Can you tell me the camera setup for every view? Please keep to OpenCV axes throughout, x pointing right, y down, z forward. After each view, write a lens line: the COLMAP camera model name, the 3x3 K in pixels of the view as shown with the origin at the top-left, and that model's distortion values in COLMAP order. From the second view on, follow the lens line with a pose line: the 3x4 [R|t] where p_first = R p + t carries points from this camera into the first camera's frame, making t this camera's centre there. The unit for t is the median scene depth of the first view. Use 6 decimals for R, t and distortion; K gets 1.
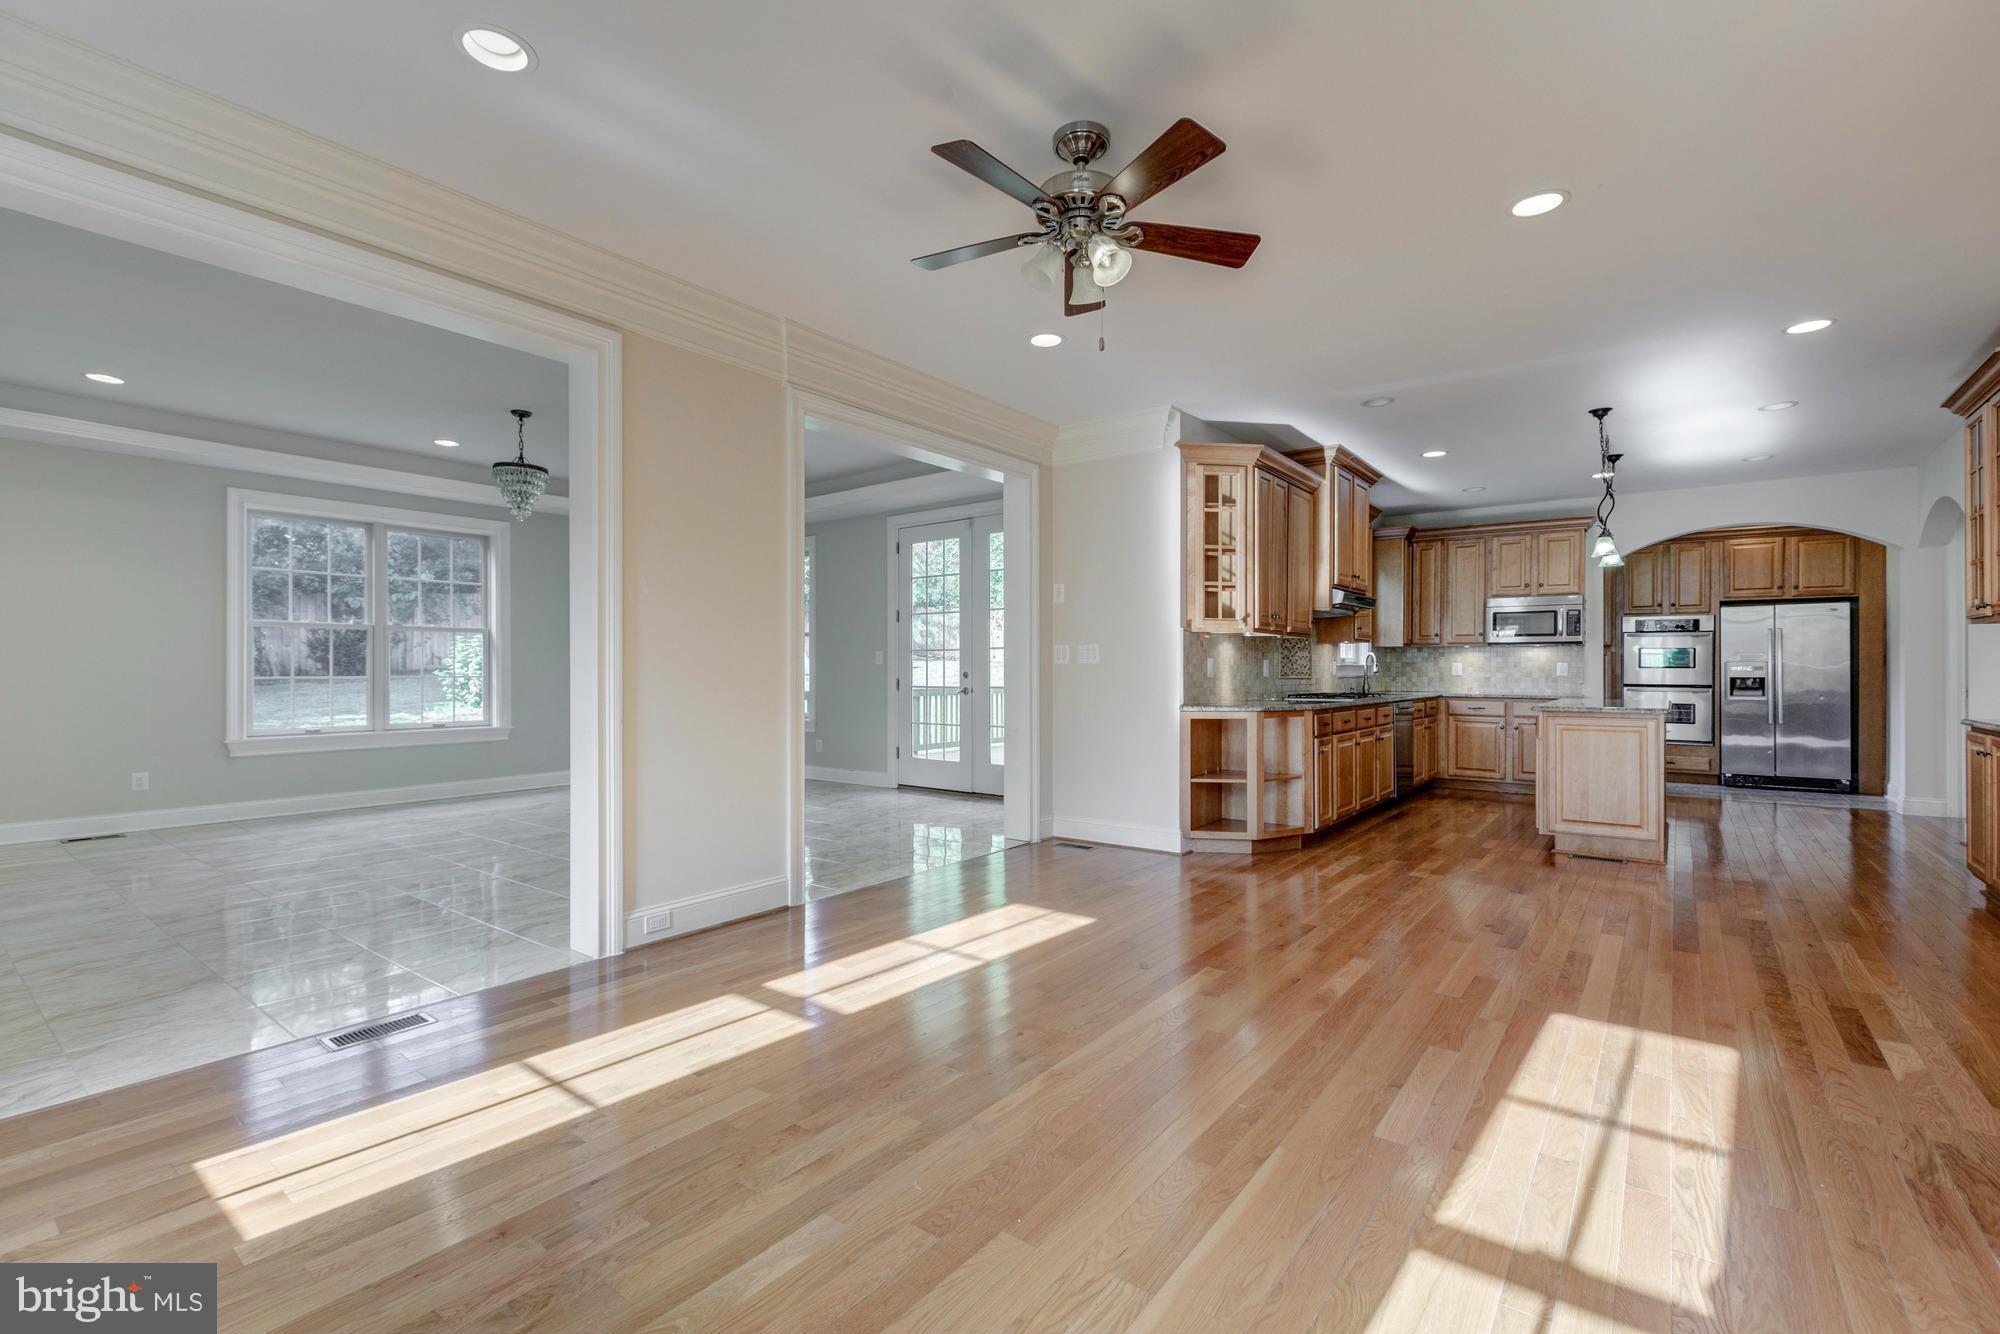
lens RADIAL K [[894.7, 0, 988.7], [0, 894.7, 669.4], [0, 0, 1]] dist [0.001581, 0.001308]
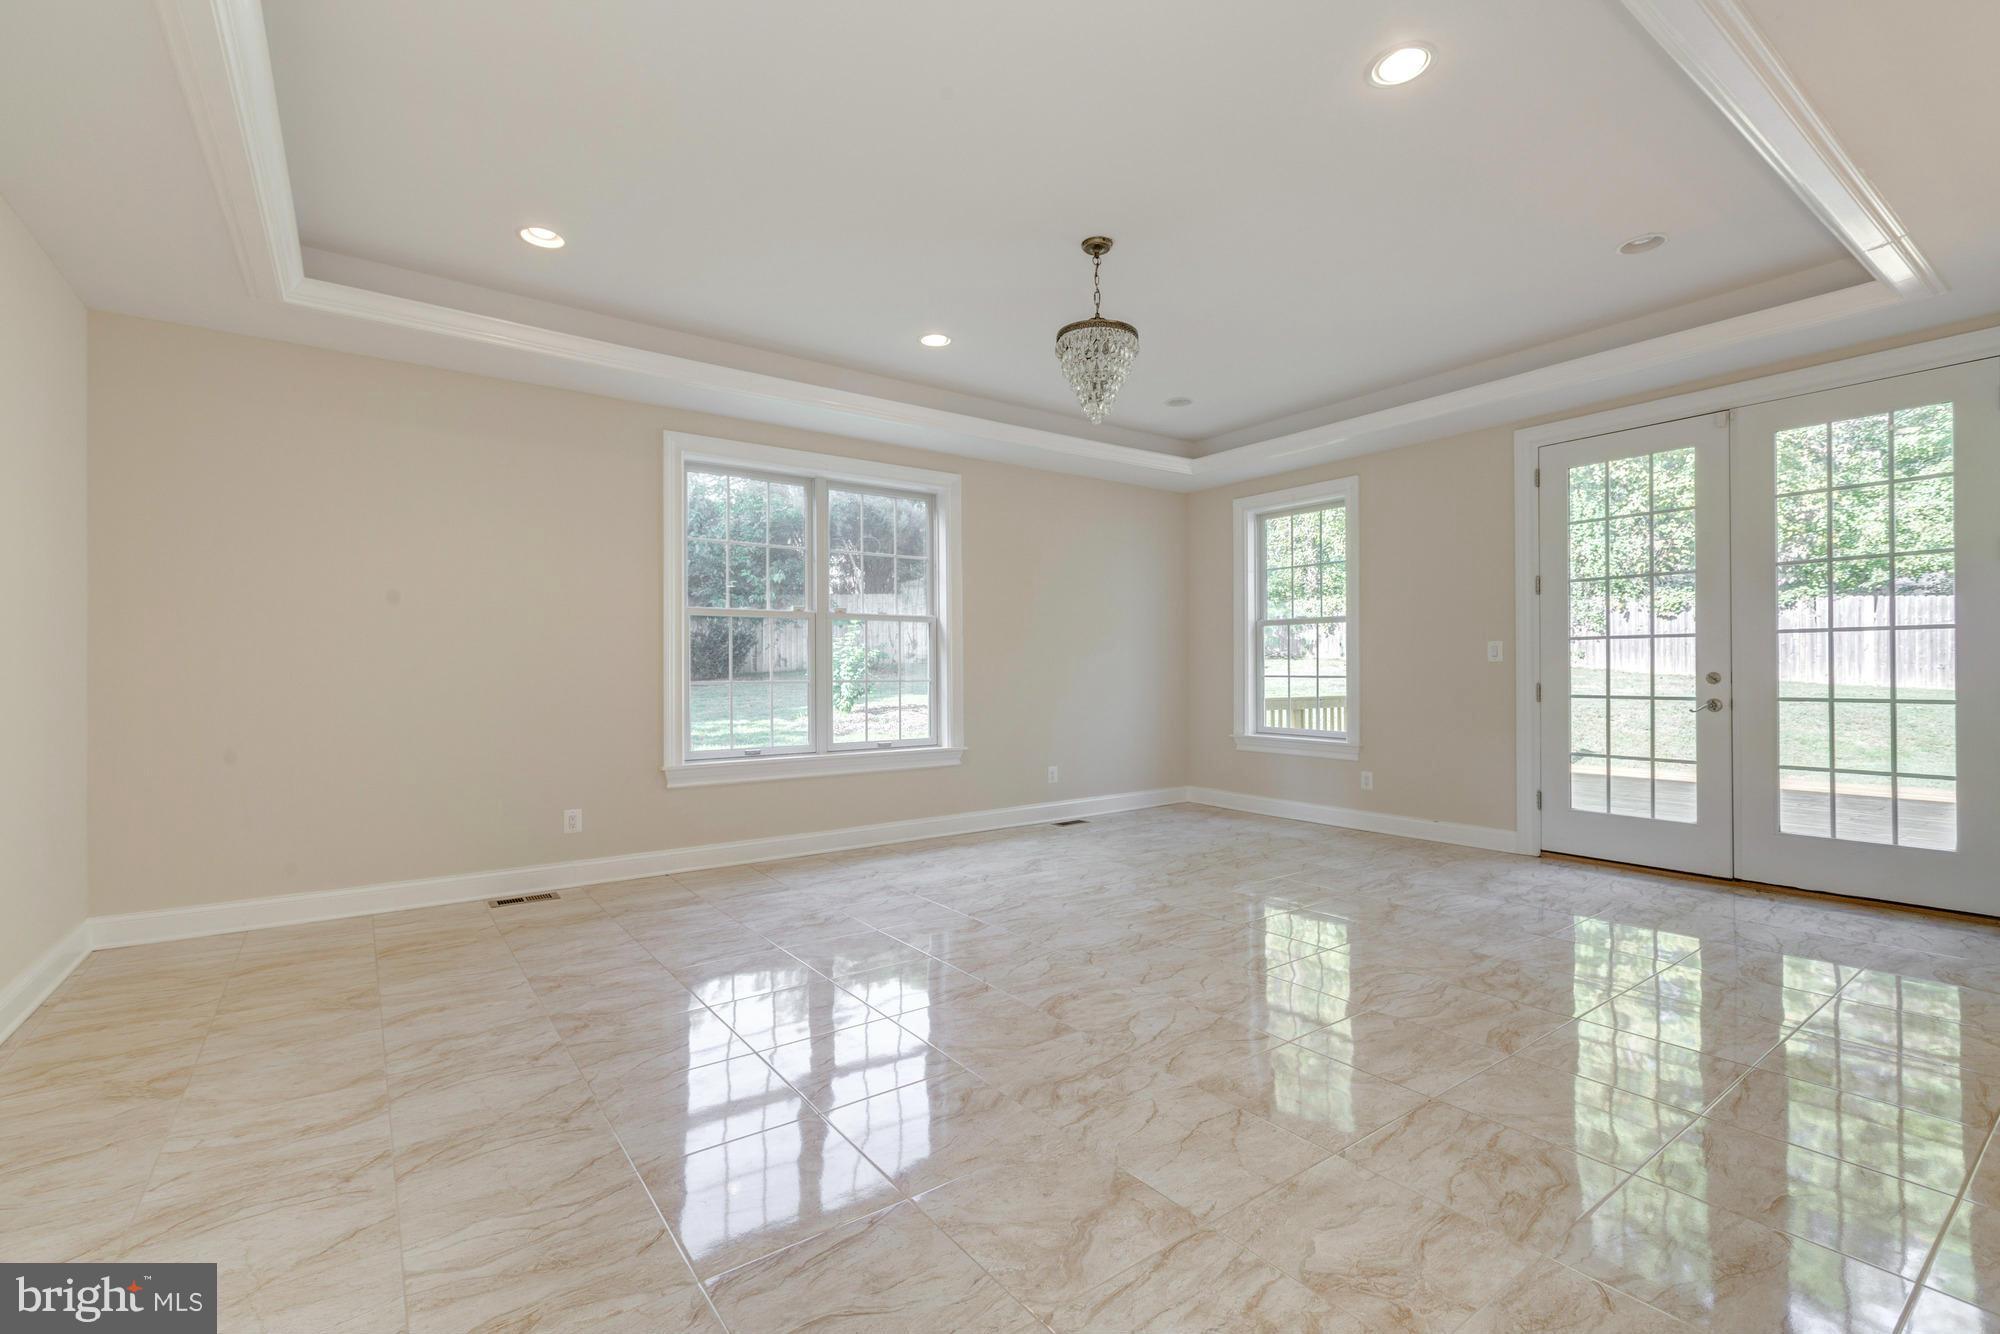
lens RADIAL K [[894.7, 0, 985.7], [0, 894.7, 668.9], [0, 0, 1]] dist [0.001581, 0.001308]
pose [[0.958829, -0.003691, -0.283960, -0.291297], [0.003476, 0.999993, -0.001262, -0.000335], [0.283962, 0.000223, 0.958835, 0.275059]]
